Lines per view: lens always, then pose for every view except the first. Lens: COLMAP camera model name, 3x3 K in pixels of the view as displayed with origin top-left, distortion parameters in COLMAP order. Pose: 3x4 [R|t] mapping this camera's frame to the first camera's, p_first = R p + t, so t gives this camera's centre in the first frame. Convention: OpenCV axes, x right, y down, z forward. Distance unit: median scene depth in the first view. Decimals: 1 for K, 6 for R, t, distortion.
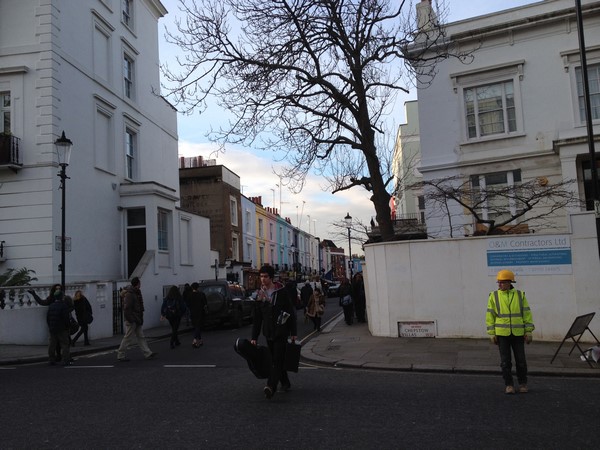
lens RADIAL K [[542.6, 0, 300.0], [0, 542.6, 225.0], [0, 0, 1]] dist [0.118412, -0.248855]
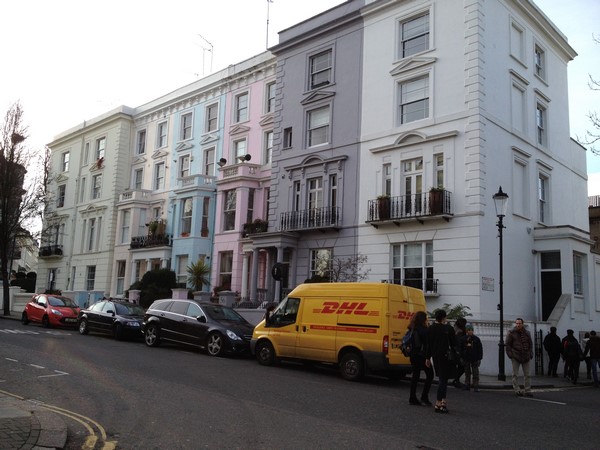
lens RADIAL K [[542.6, 0, 300.0], [0, 542.6, 225.0], [0, 0, 1]] dist [0.118412, -0.248855]
pose [[0.790196, -0.015945, -0.612647, -0.040610], [-0.024921, 0.997999, -0.058118, -0.009315], [0.612348, 0.061192, 0.788217, -0.093626]]
